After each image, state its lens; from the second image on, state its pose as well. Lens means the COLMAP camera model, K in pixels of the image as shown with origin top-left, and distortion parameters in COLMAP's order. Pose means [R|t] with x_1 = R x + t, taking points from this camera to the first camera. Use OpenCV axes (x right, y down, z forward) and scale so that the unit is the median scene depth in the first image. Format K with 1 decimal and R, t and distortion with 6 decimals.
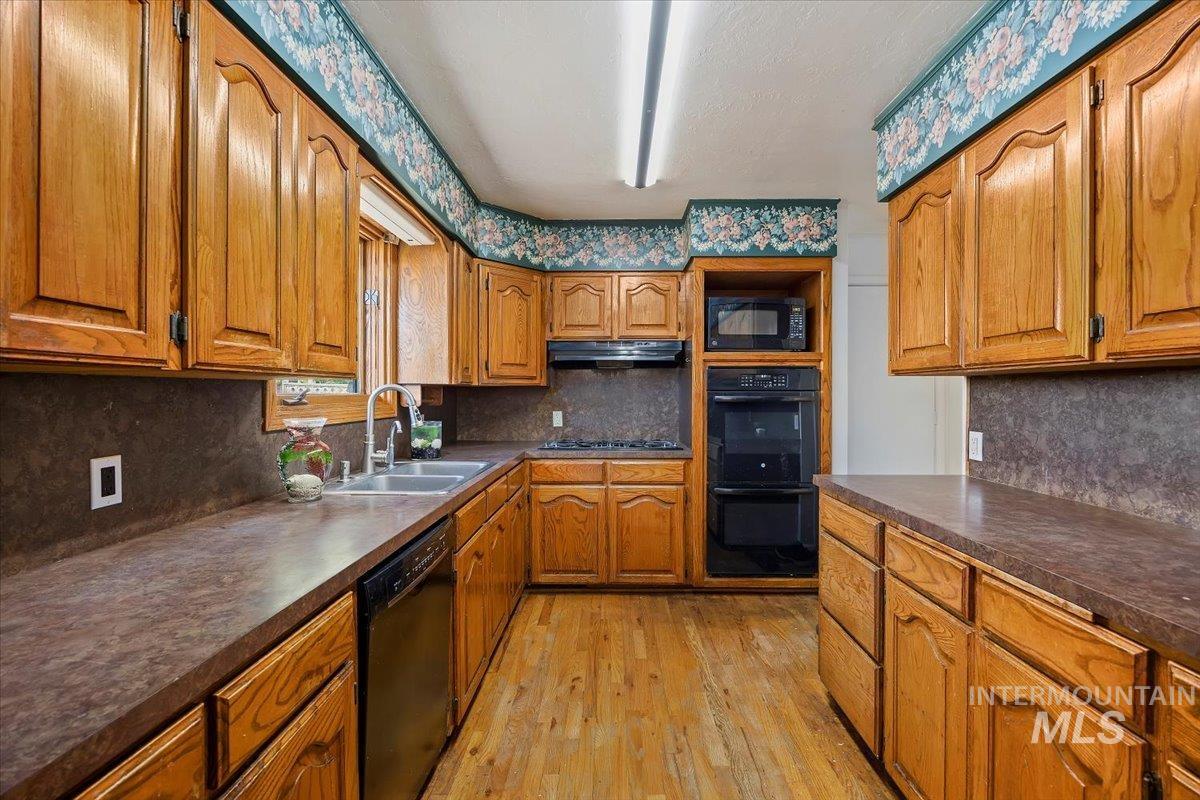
lens RADIAL K [[505.0, 0, 600.0], [0, 505.0, 400.0], [0, 0, 1]] dist [-0.002529, -0.000262]
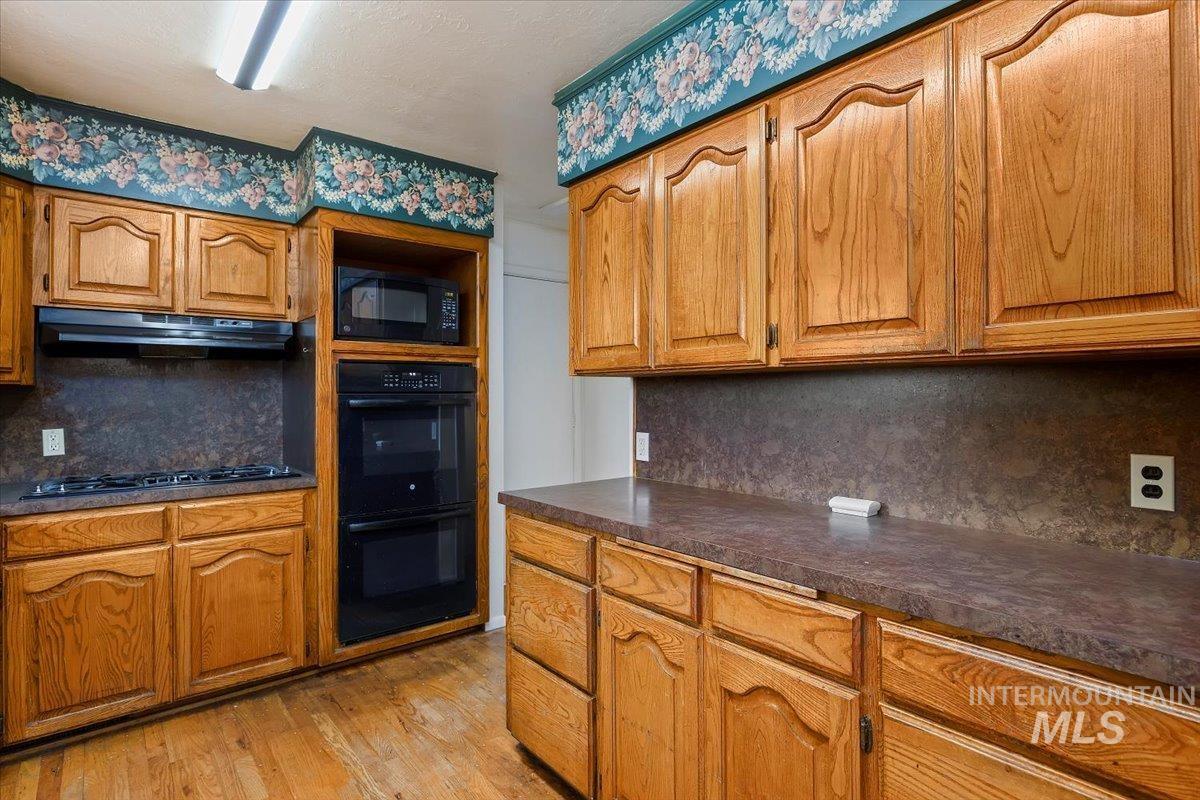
lens RADIAL K [[617.6, 0, 598.1], [0, 617.6, 393.9], [0, 0, 1]] dist [0.000174, 0.000046]
pose [[0.766261, -0.004172, 0.642516, -0.114945], [0.014722, 0.999830, -0.011065, -0.001883], [-0.642361, 0.017938, 0.766192, 0.108015]]
